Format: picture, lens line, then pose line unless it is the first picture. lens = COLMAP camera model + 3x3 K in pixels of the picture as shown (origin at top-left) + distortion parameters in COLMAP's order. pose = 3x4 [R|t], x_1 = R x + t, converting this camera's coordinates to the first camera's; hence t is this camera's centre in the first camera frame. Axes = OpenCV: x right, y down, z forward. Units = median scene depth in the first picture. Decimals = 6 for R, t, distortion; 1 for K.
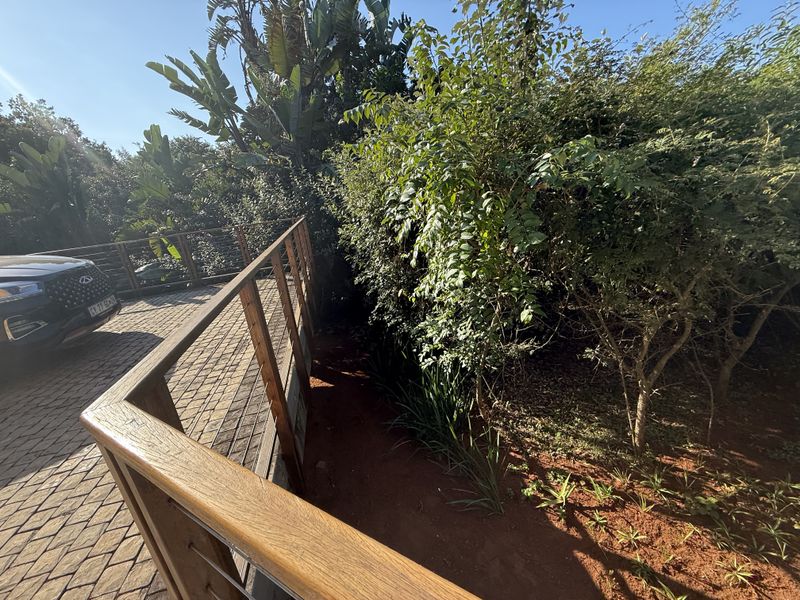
lens RADIAL K [[319.6, 0, 399.9], [0, 319.6, 297.7], [0, 0, 1]] dist [-0.002866, 0.001341]
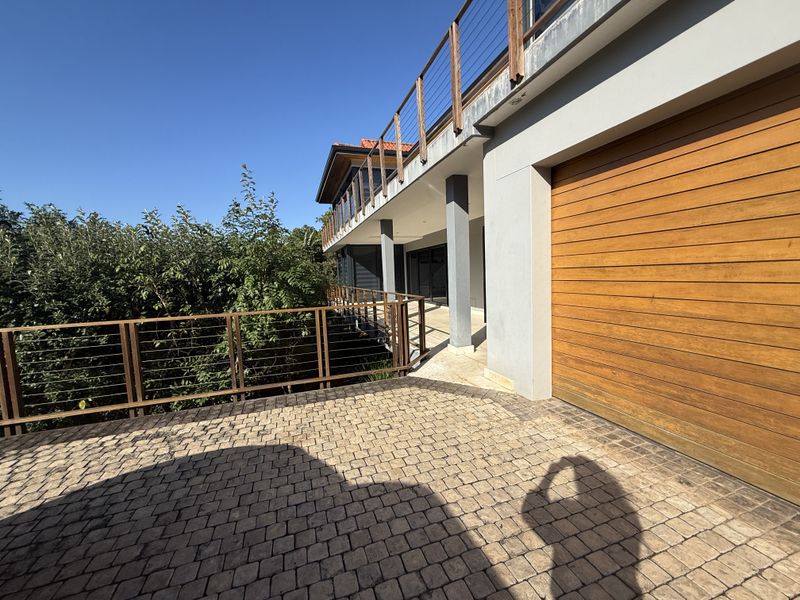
lens RADIAL K [[319.6, 0, 401.6], [0, 319.6, 299.7], [0, 0, 1]] dist [-0.002866, 0.001341]
pose [[-0.096715, 0.025267, 0.994991, -1.658836], [0.366599, 0.930302, 0.012010, 0.043327], [-0.925339, 0.365924, -0.099237, 0.345733]]
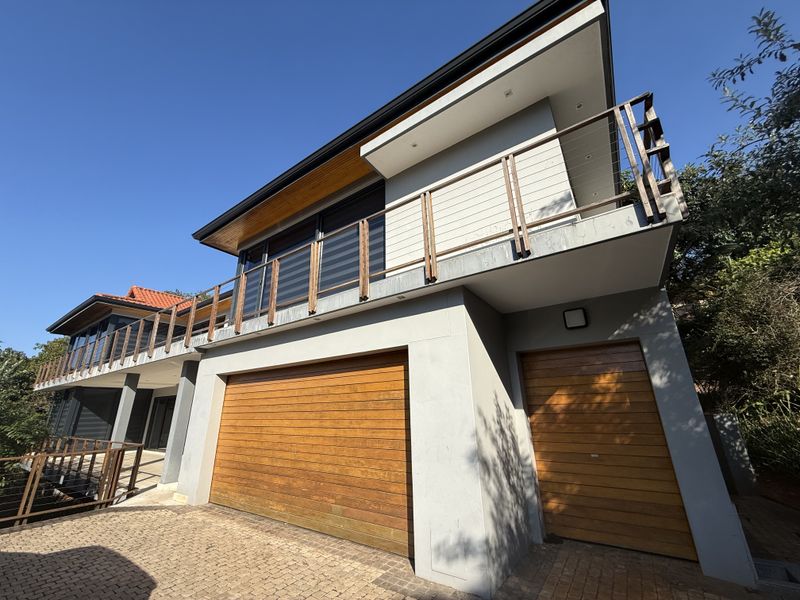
lens RADIAL K [[319.6, 0, 404.4], [0, 319.6, 289.1], [0, 0, 1]] dist [-0.002866, 0.001341]
pose [[-0.659845, 0.365169, 0.656701, -3.327224], [0.336872, 0.924980, -0.175865, 0.090534], [-0.671656, 0.105180, -0.733359, 0.382276]]
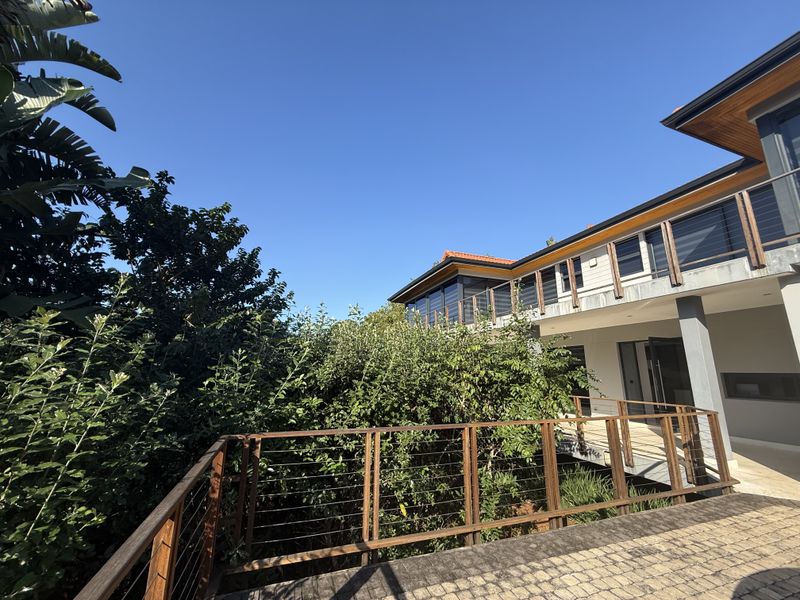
lens RADIAL K [[319.6, 0, 397.6], [0, 319.6, 301.3], [0, 0, 1]] dist [-0.002866, 0.001341]
pose [[-0.117825, 0.308660, 0.943847, -1.625363], [0.320425, 0.911444, -0.258063, -0.512291], [-0.939917, 0.272026, -0.206294, 1.827345]]
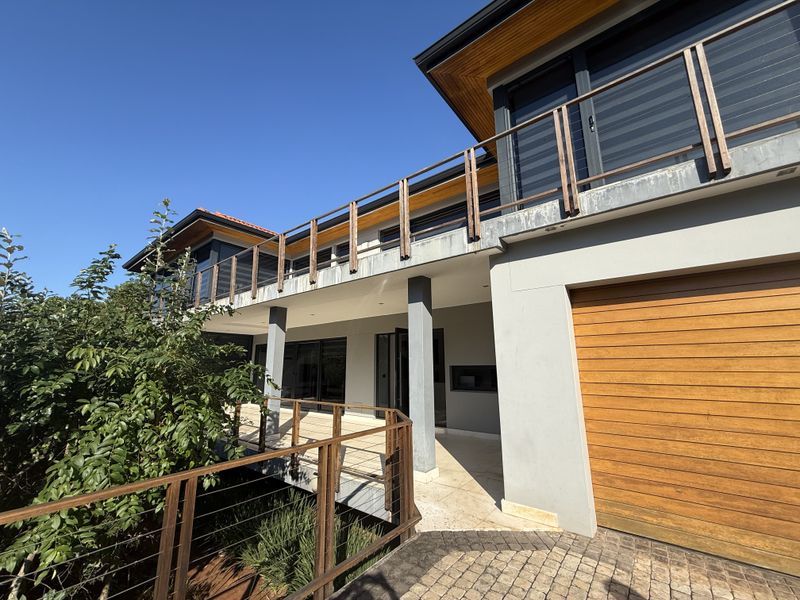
lens RADIAL K [[319.6, 0, 400.0], [0, 319.6, 300.2], [0, 0, 1]] dist [-0.002866, 0.001341]
pose [[-0.620972, 0.258614, 0.739941, -1.105502], [0.315774, 0.946549, -0.065822, -0.272811], [-0.717413, 0.192781, -0.669443, 0.905185]]
